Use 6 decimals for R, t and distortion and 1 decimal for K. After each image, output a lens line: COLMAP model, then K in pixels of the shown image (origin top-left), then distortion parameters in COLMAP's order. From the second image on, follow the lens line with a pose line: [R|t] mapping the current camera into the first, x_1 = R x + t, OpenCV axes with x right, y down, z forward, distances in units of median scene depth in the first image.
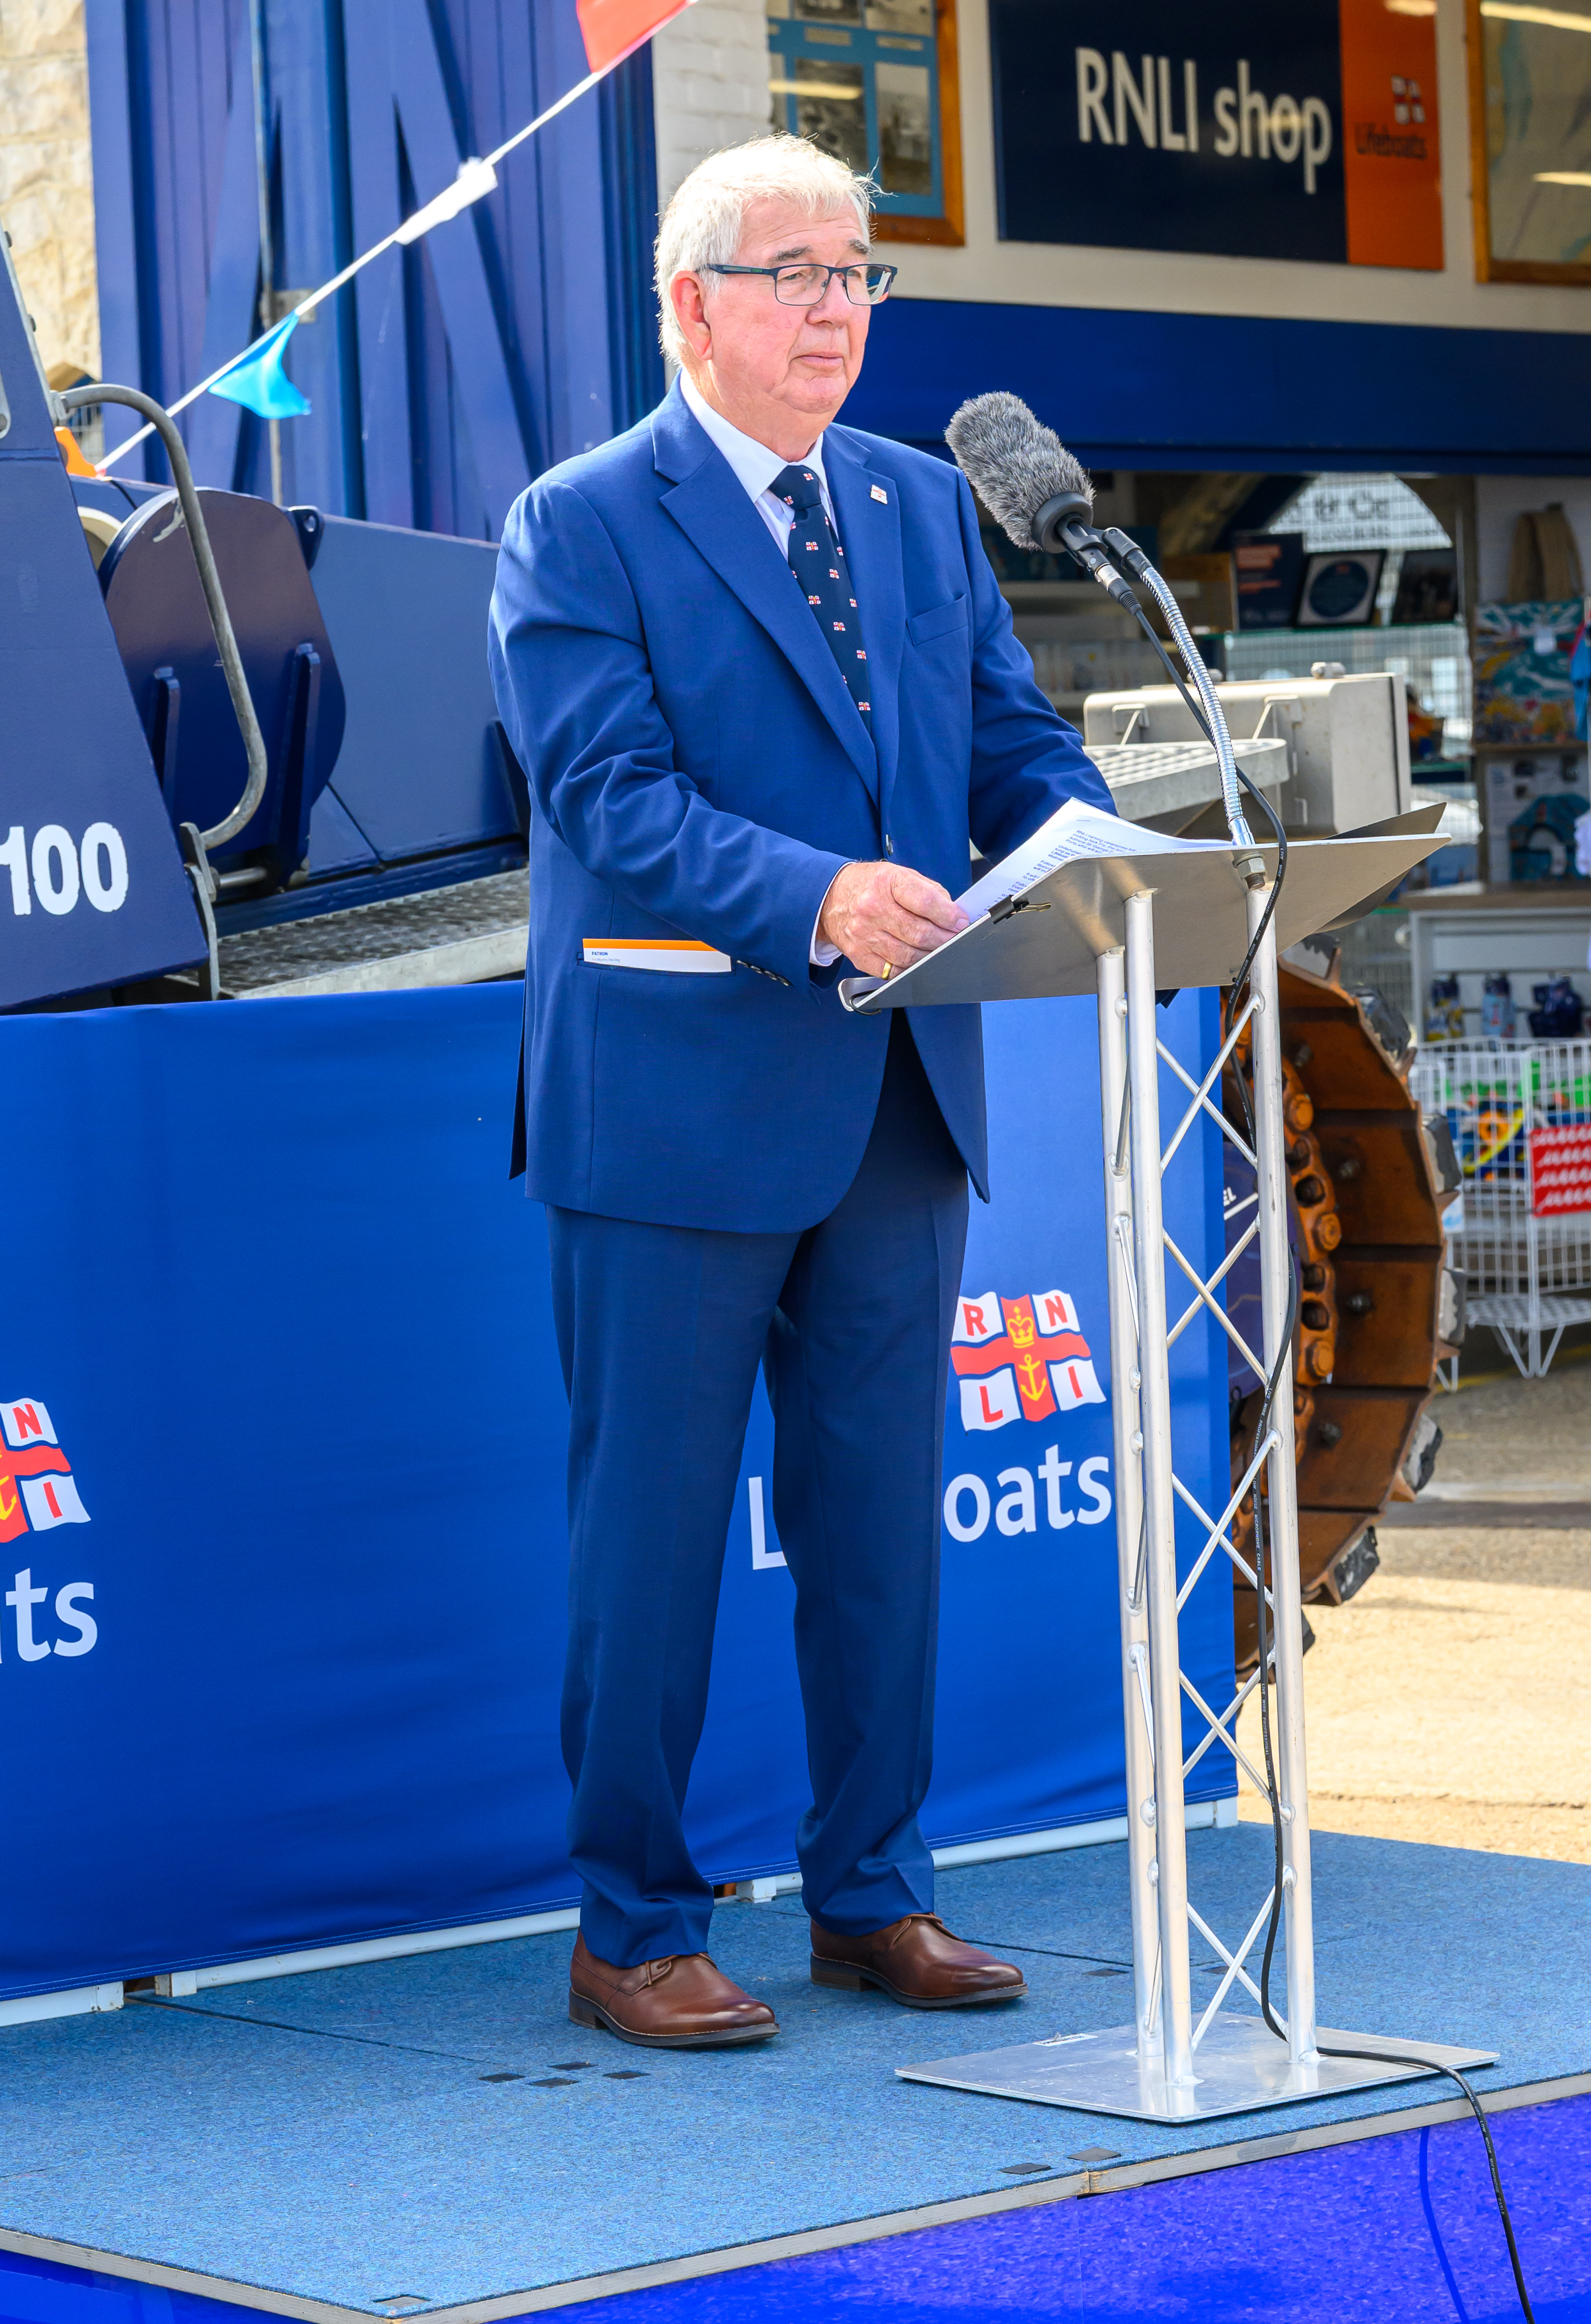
lens RADIAL K [[7583.0, 0, 787.0], [0, 7583.0, 1176.5], [0, 0, 1]] dist [0.134527, 0.000000]
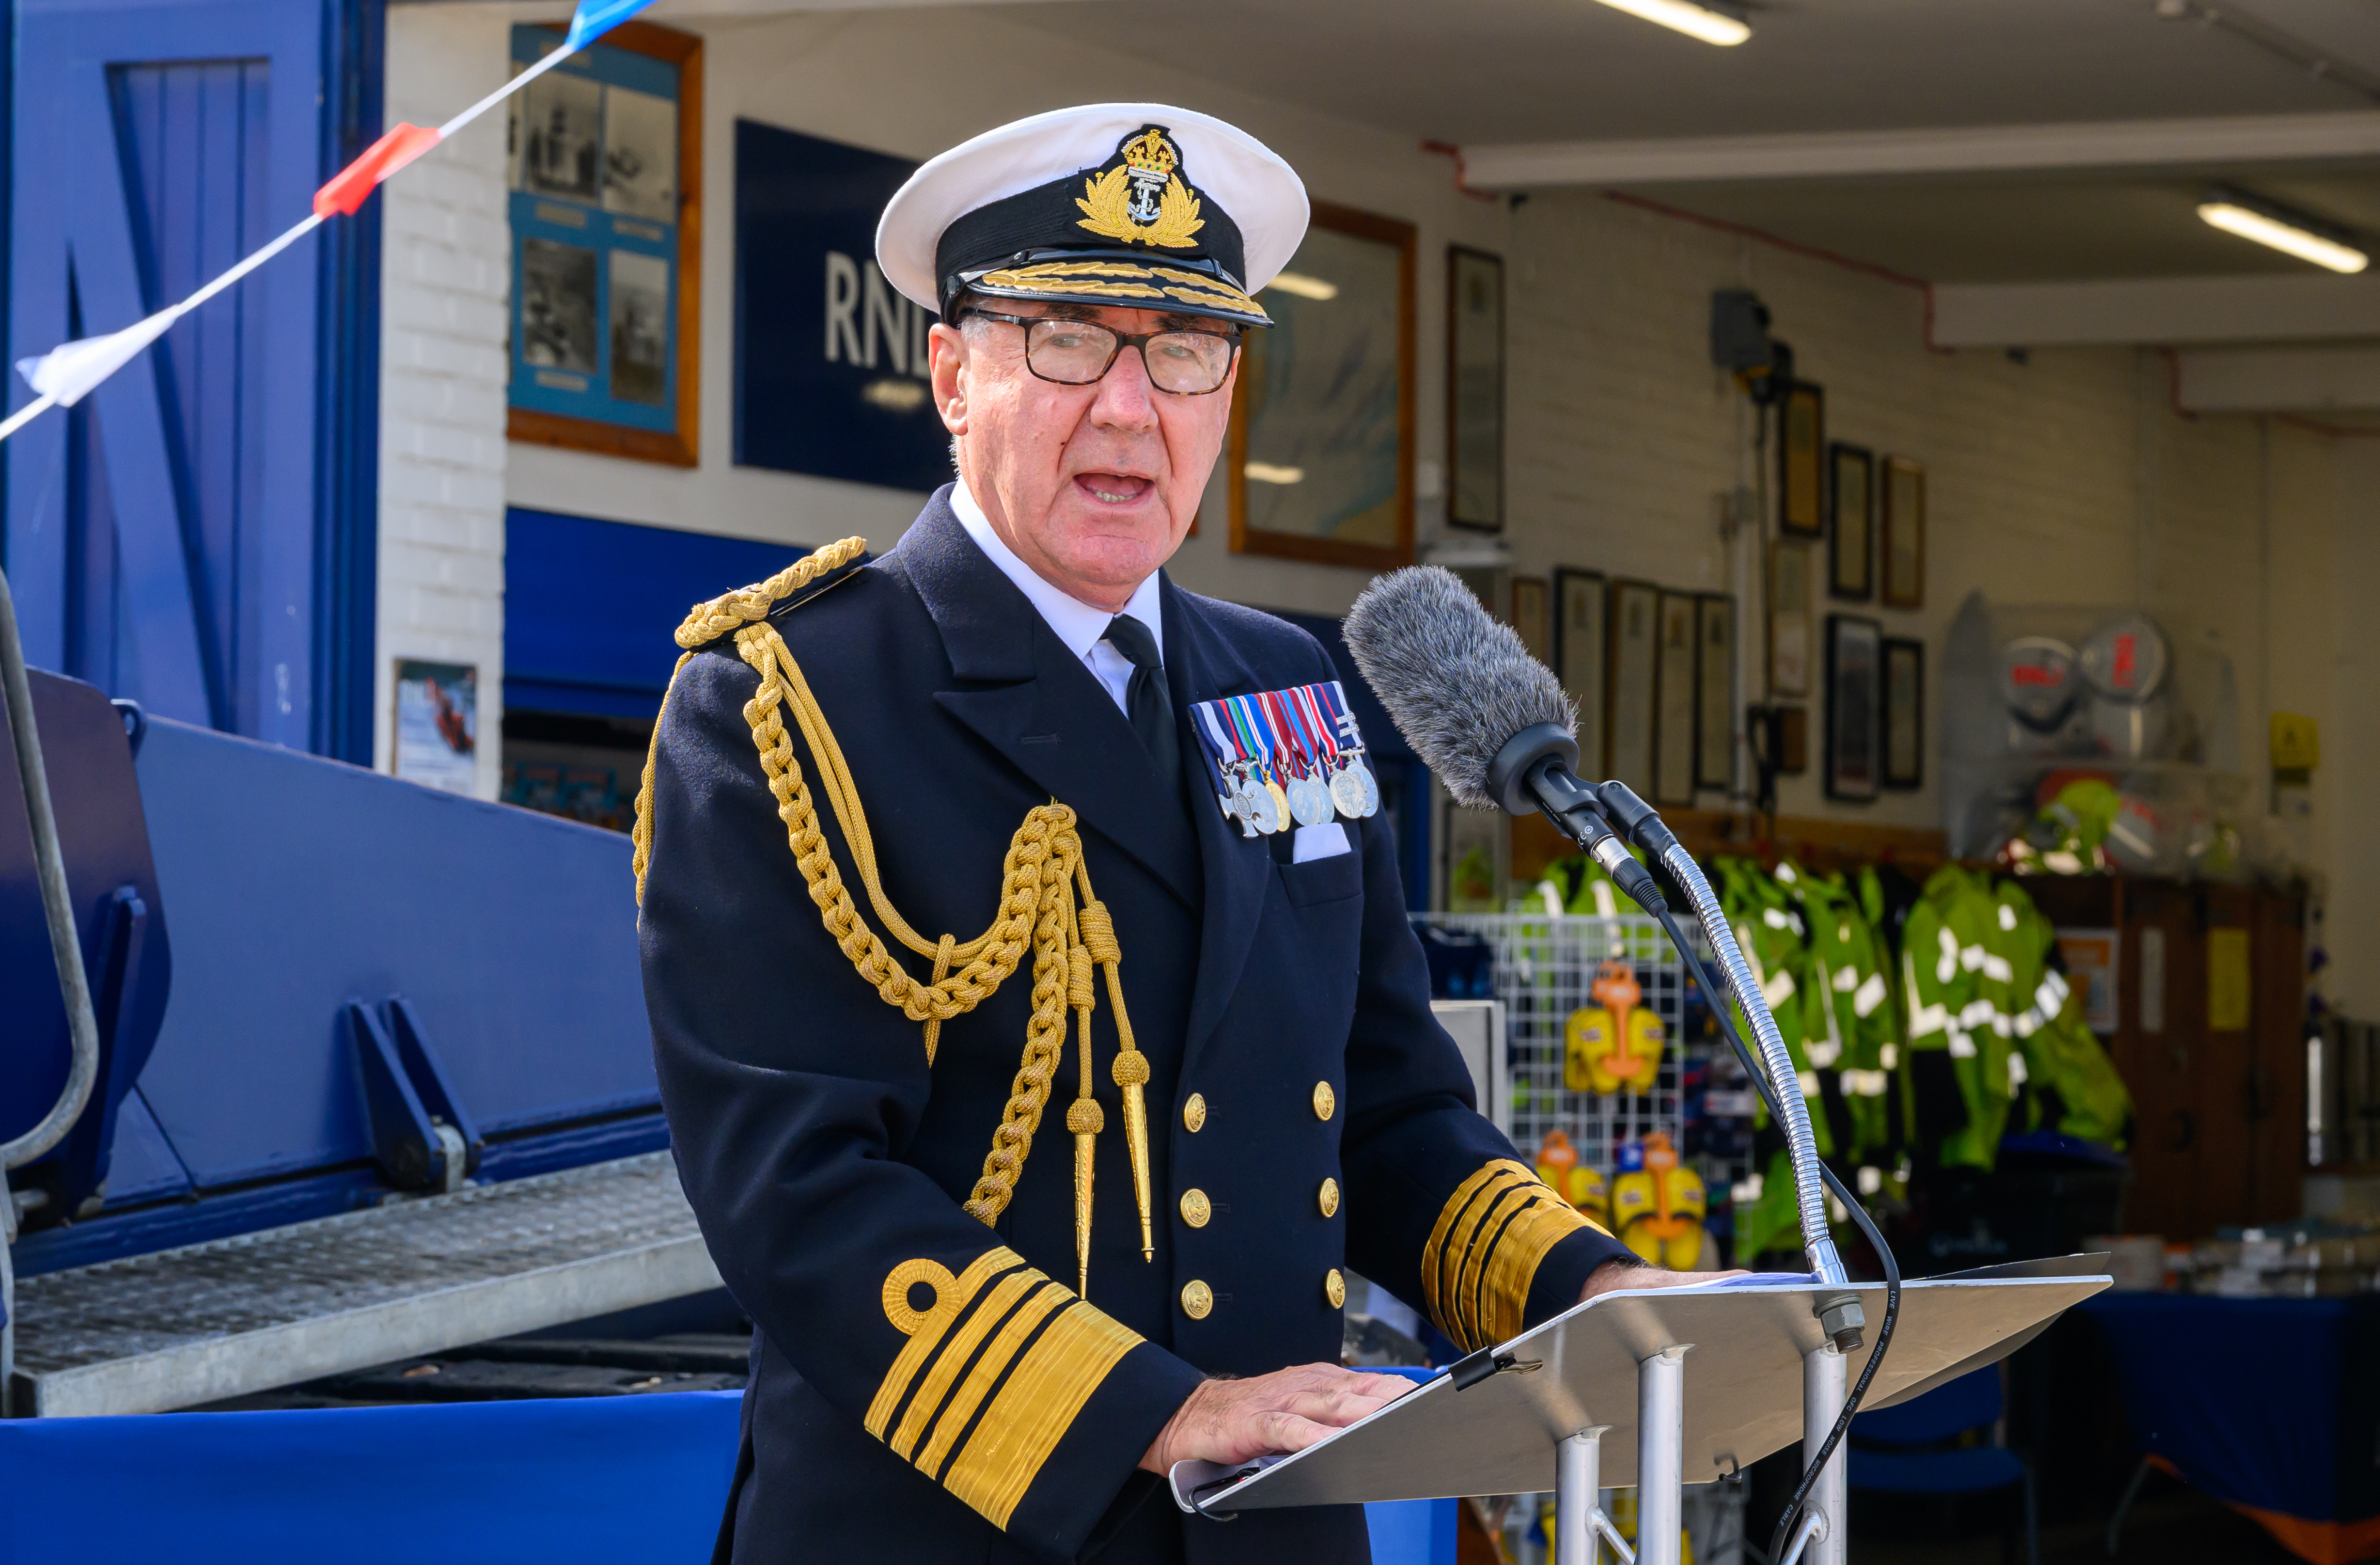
lens RADIAL K [[7673.3, 0, 1207.1], [0, 7673.3, 789.3], [0, 0, 1]] dist [-0.059813, 0.000000]
pose [[0.990149, 0.056732, 0.128008, -0.055348], [-0.045124, 0.994752, -0.091828, -0.016734], [-0.132546, 0.085147, 0.987513, 0.260829]]
